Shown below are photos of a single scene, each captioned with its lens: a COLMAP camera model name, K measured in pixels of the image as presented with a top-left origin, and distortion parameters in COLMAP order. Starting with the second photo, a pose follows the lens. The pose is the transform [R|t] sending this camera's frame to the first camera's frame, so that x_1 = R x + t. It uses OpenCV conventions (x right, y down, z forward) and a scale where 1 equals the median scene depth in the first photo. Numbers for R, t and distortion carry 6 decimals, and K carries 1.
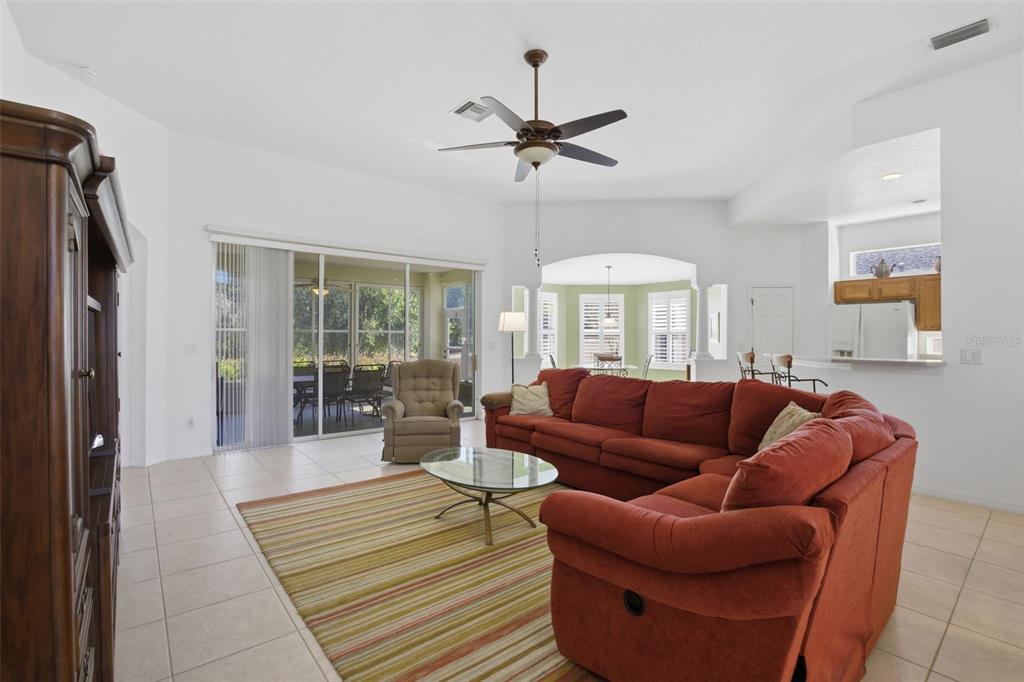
lens RADIAL K [[466.9, 0, 504.2], [0, 466.9, 339.2], [0, 0, 1]] dist [-0.005272, -0.000330]
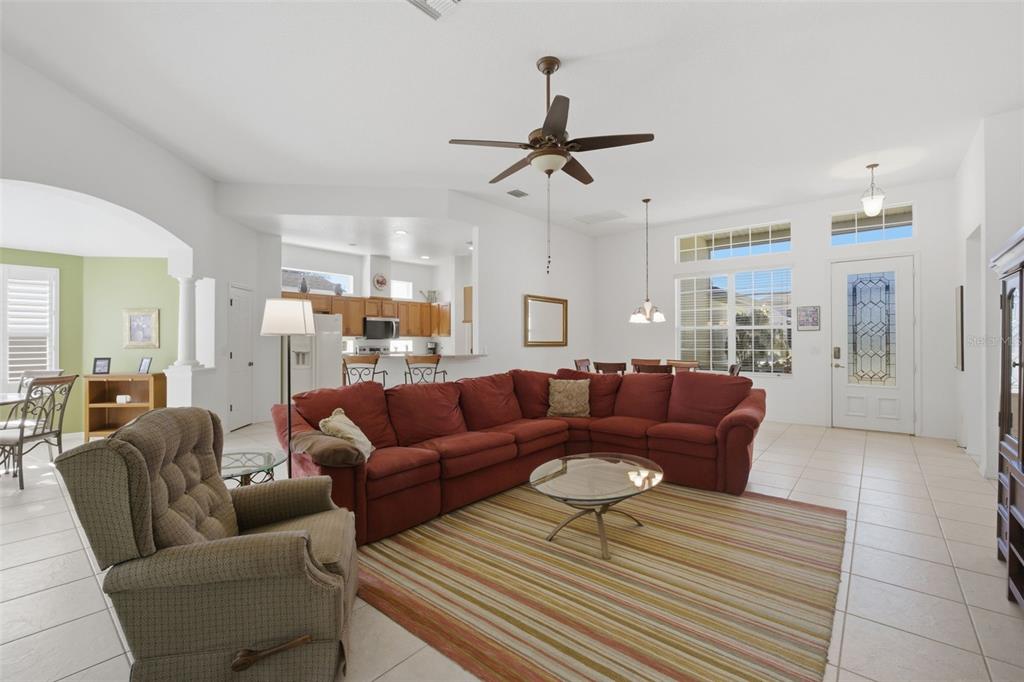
lens RADIAL K [[442.1, 0, 515.1], [0, 442.1, 339.3], [0, 0, 1]] dist [-0.023058, 0.002985]
pose [[-0.198734, 0.004139, 0.980045, -0.669447], [0.008519, 0.999961, -0.002496, -0.002034], [-0.980016, 0.007853, -0.198762, 1.001488]]
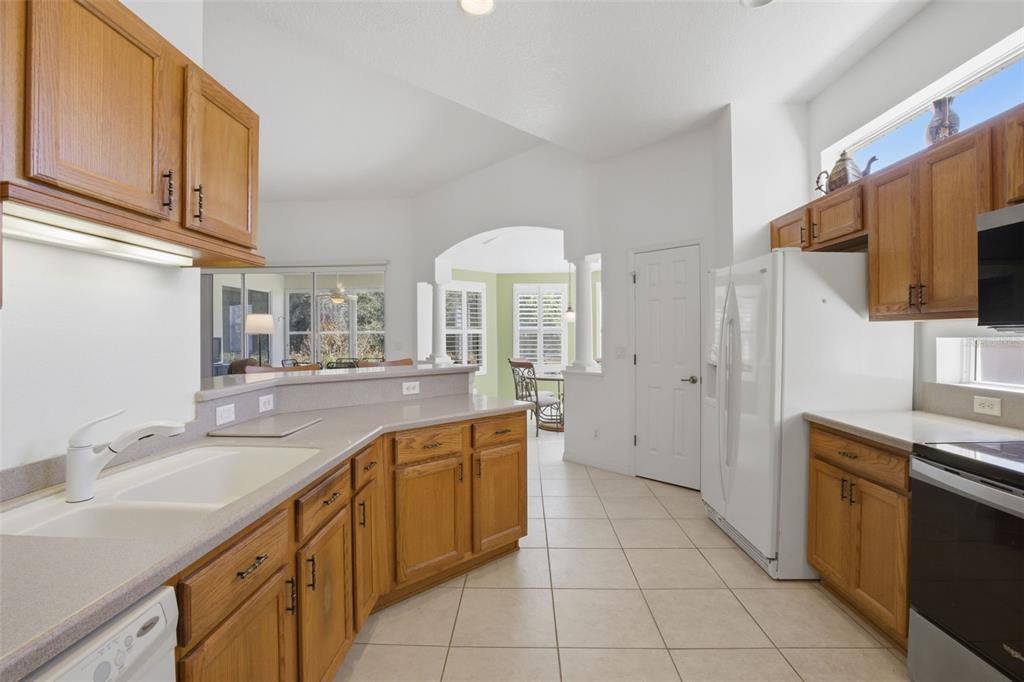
lens RADIAL K [[442.1, 0, 510.1], [0, 442.1, 340.5], [0, 0, 1]] dist [-0.023058, 0.002985]
pose [[0.766960, -0.001956, -0.641692, 1.264274], [0.004347, 0.999988, 0.002148, 0.001743], [0.641680, -0.004437, 0.766959, 0.735904]]
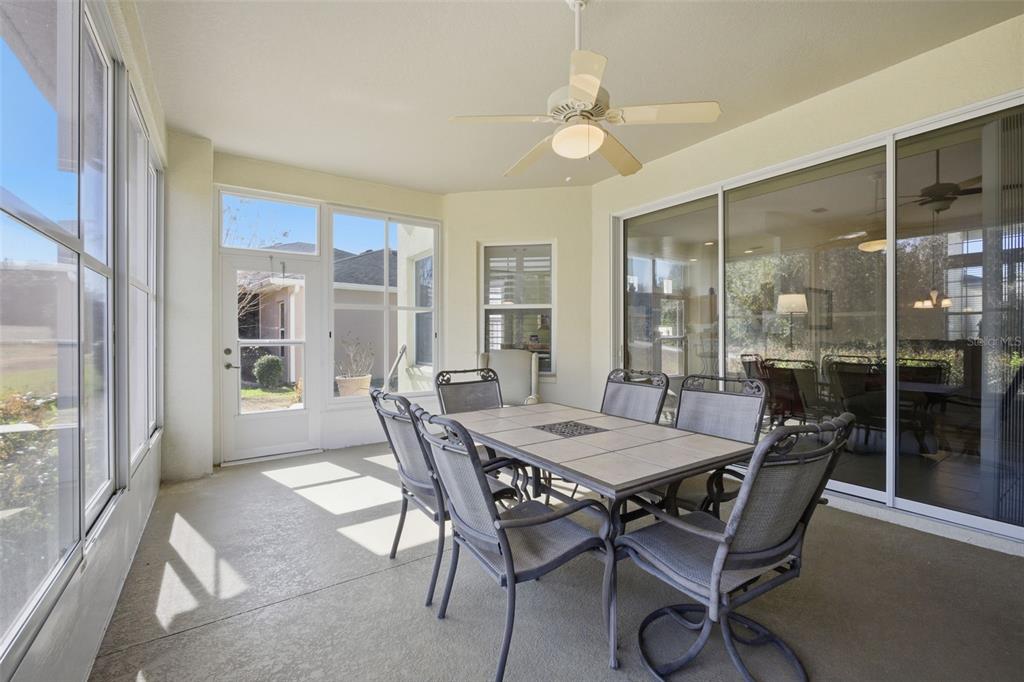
lens RADIAL K [[442.1, 0, 511.3], [0, 442.1, 338.2], [0, 0, 1]] dist [-0.023058, 0.002985]
pose [[0.078560, -0.009236, 0.996867, -1.182864], [0.014067, 0.999868, 0.008156, 0.026129], [-0.996810, 0.013382, 0.078679, 1.826225]]
